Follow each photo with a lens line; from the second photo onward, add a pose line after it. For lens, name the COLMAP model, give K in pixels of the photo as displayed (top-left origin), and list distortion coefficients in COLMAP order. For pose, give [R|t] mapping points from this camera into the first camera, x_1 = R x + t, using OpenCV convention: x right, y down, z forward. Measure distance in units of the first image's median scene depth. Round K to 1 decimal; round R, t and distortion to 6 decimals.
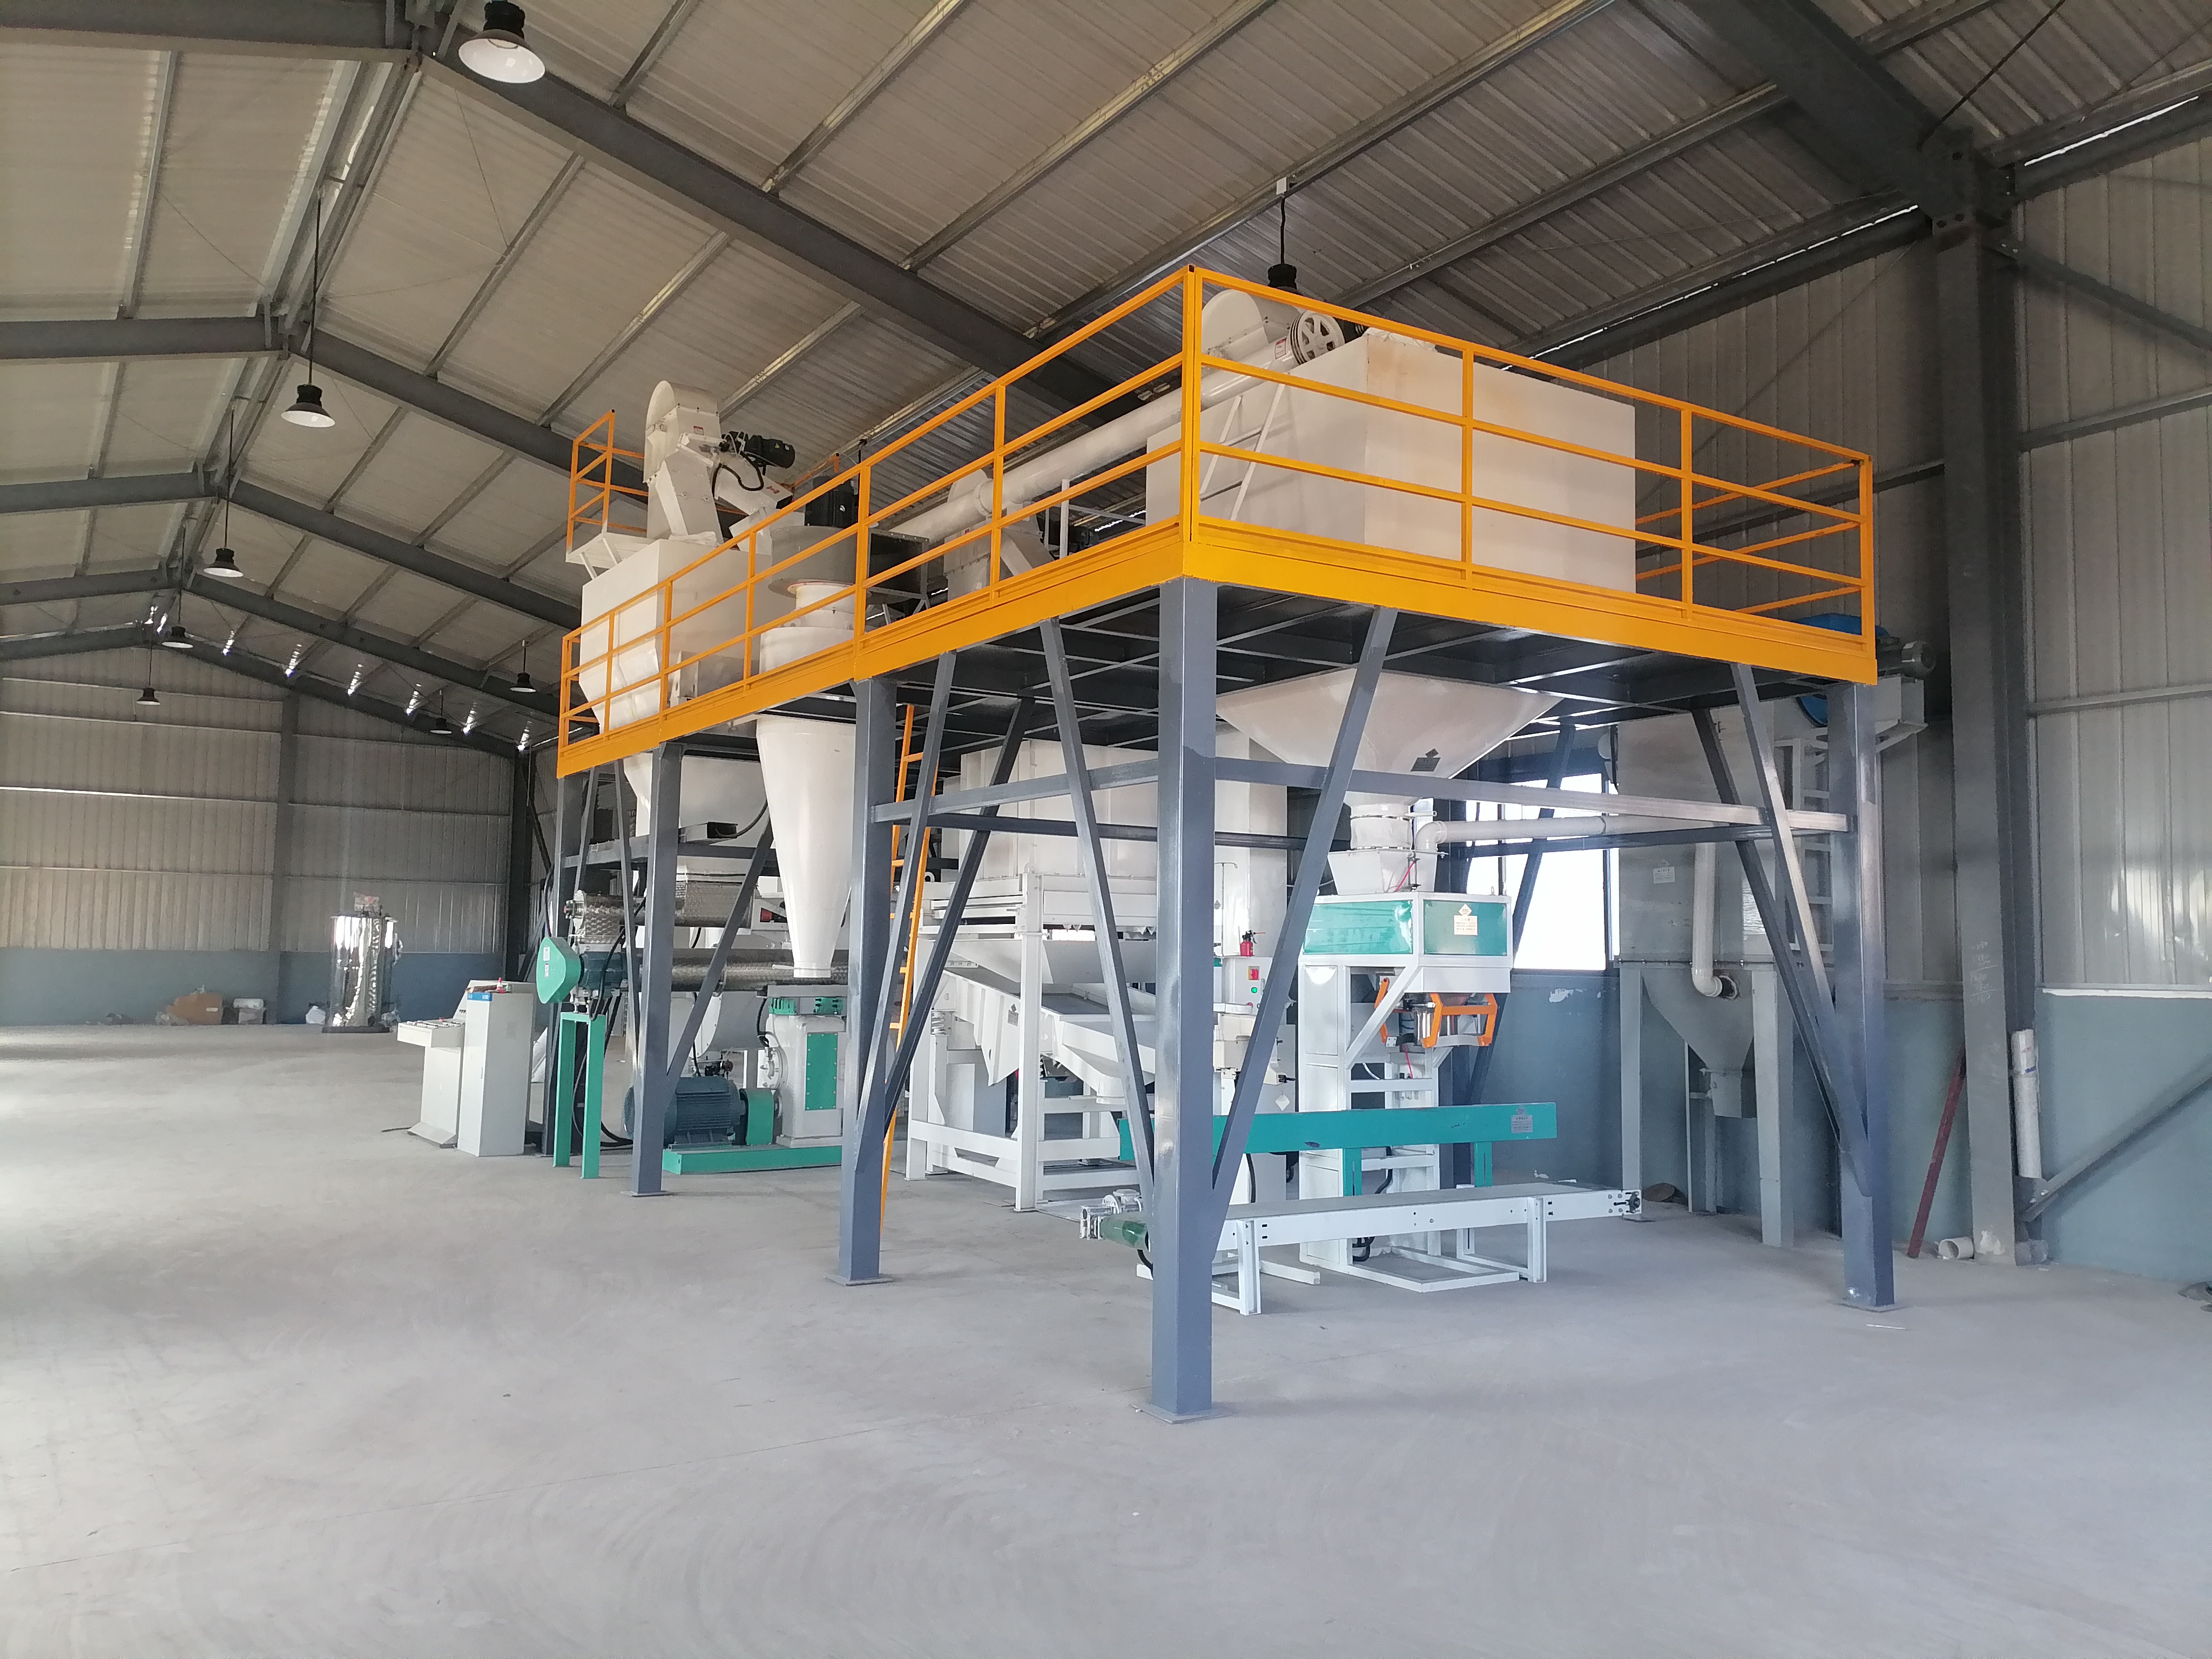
lens RADIAL K [[1671.9, 0, 1106.0], [0, 1671.9, 829.5], [0, 0, 1]] dist [0.100247, -0.109844]
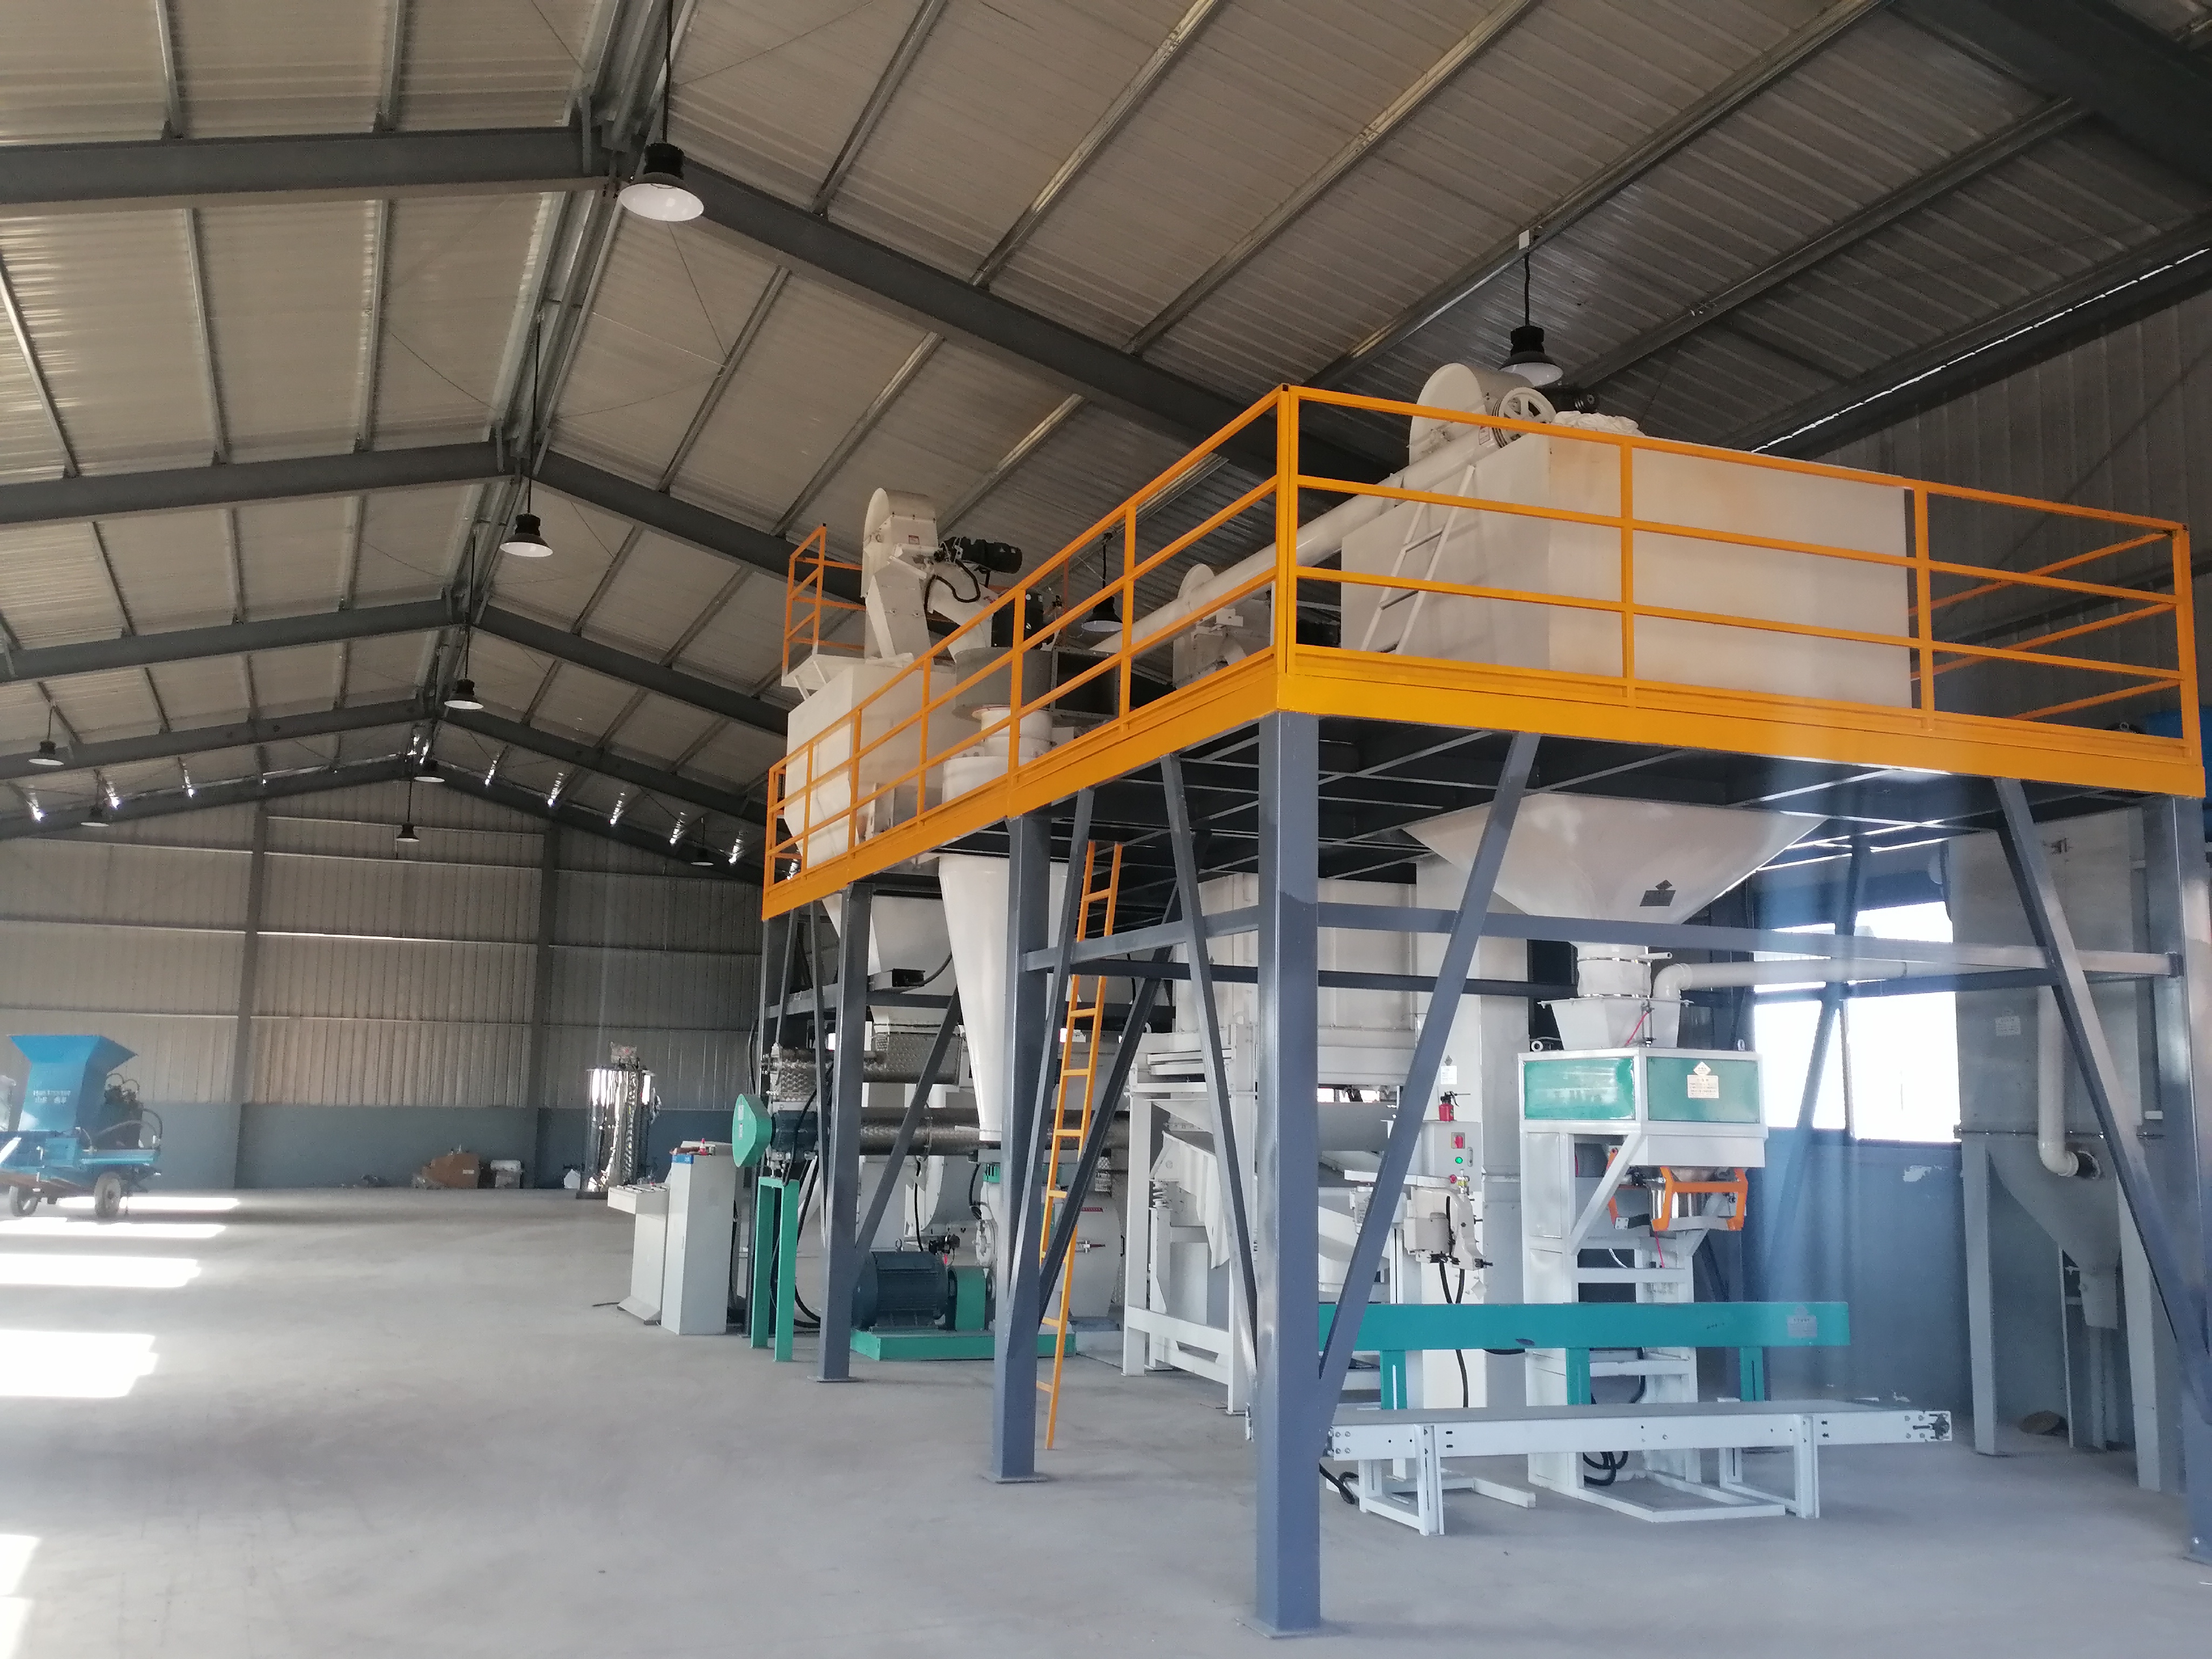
lens RADIAL K [[2024.7, 0, 1102.3], [0, 2024.7, 831.6], [0, 0, 1]] dist [0.109064, -0.133122]
pose [[0.980454, -0.021989, -0.195515, 0.086671], [0.009363, 0.997824, -0.065268, -0.005421], [0.196525, 0.062162, 0.978526, -0.062658]]
